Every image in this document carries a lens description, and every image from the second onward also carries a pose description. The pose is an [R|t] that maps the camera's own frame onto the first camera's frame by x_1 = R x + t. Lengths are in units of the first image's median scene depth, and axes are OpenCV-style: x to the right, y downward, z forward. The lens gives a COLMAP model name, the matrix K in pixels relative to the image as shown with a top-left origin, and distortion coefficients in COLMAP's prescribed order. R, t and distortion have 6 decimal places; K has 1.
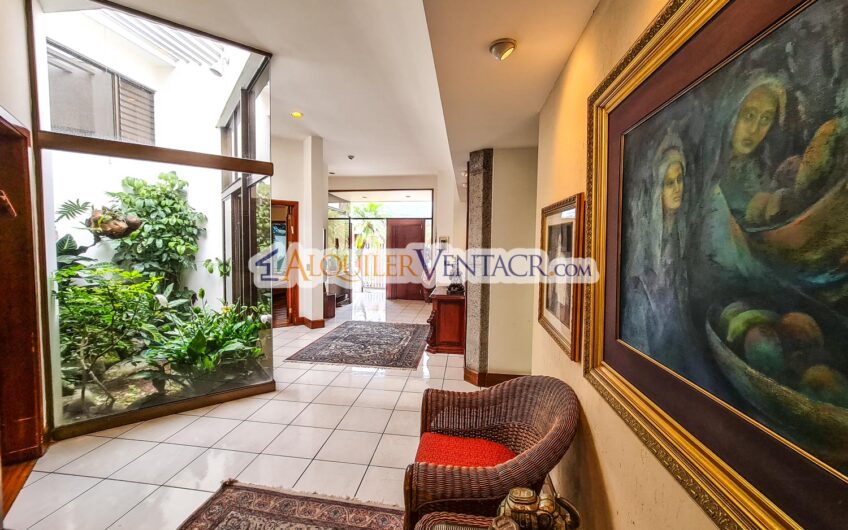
lens RADIAL K [[346.2, 0, 421.8], [0, 346.2, 261.7], [0, 0, 1]] dist [-0.000195, 0.000000]
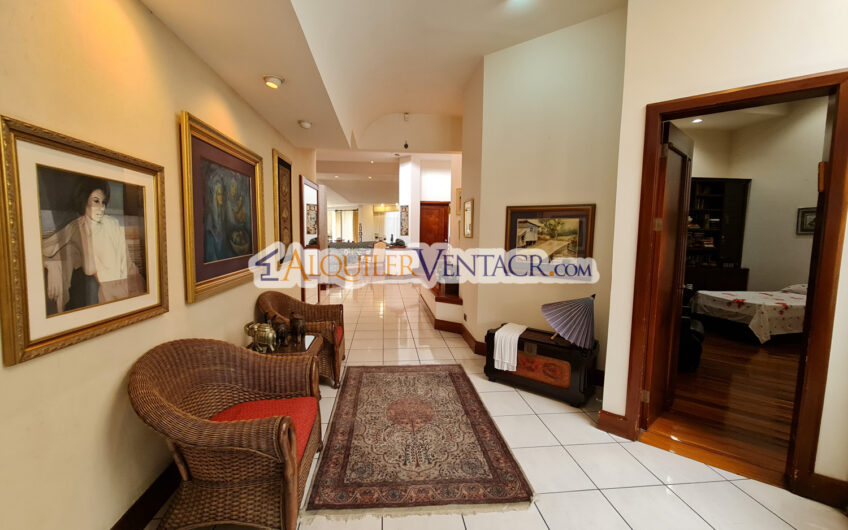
lens RADIAL K [[346.2, 0, 422.4], [0, 346.2, 261.7], [0, 0, 1]] dist [-0.000195, 0.000000]
pose [[-0.971448, -0.001881, -0.237245, -0.193439], [-0.034121, 0.990681, 0.131862, -0.101133], [0.234786, 0.136192, -0.962459, 3.735757]]
